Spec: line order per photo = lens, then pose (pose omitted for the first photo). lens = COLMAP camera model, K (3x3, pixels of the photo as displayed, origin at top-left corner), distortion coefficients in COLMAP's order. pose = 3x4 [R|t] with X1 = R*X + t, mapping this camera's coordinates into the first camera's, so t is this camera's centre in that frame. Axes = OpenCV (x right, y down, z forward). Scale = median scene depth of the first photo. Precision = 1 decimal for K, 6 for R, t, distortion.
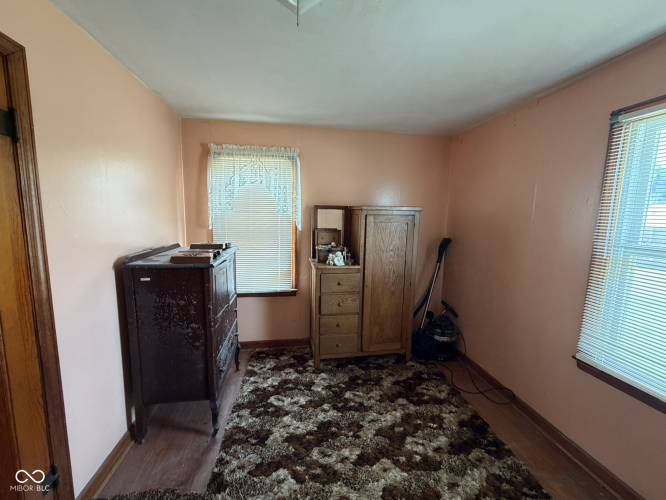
lens RADIAL K [[269.4, 0, 326.5], [0, 269.4, 248.3], [0, 0, 1]] dist [0.002354, 0.000001]
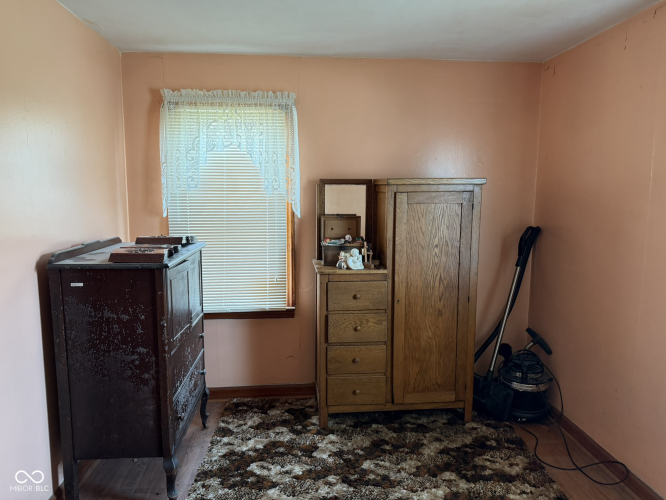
lens RADIAL K [[483.8, 0, 333.0], [0, 483.8, 250.0], [0, 0, 1]] dist [0.091153, -0.130387]
pose [[0.996788, -0.006469, -0.079827, 0.087674], [0.005926, 0.999958, -0.007043, 0.024216], [0.079869, 0.006547, 0.996784, -0.187938]]
